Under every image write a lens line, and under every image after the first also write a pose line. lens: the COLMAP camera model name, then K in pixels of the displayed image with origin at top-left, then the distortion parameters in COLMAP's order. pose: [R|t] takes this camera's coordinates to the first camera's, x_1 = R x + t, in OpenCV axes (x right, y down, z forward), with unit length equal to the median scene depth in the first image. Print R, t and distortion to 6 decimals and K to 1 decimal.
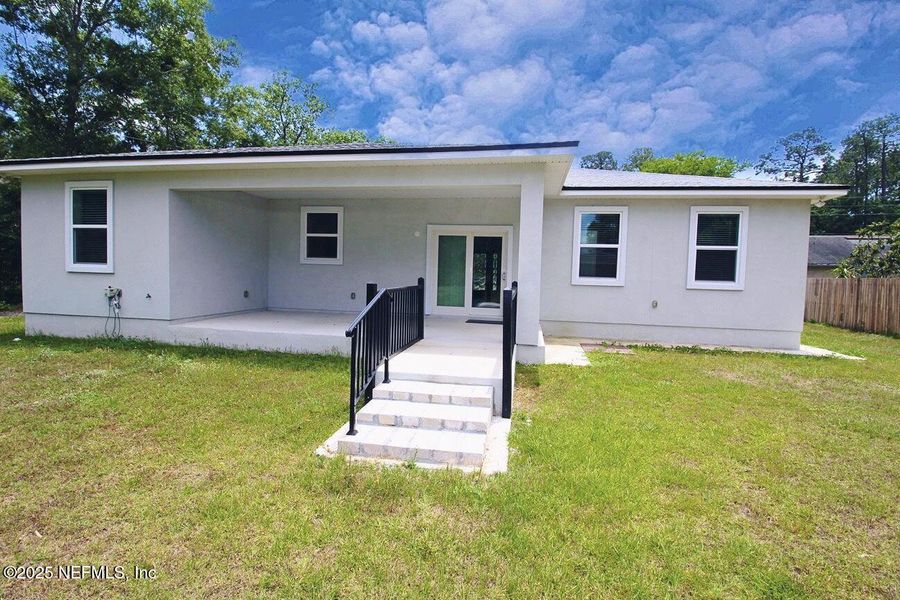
lens RADIAL K [[416.7, 0, 446.9], [0, 416.7, 293.9], [0, 0, 1]] dist [-0.002560, -0.000553]
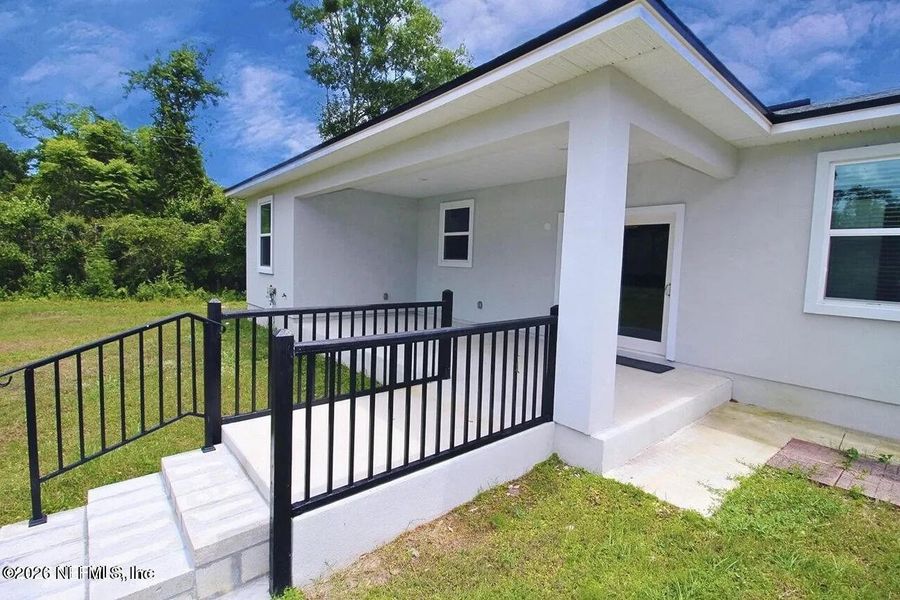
lens RADIAL K [[416.7, 0, 446.9], [0, 416.7, 293.9], [0, 0, 1]] dist [-0.002560, -0.000553]
pose [[0.777753, 0.047419, -0.626779, 0.244791], [-0.046200, 0.998766, 0.018233, -0.030219], [0.626870, 0.014776, 0.778984, 0.310958]]
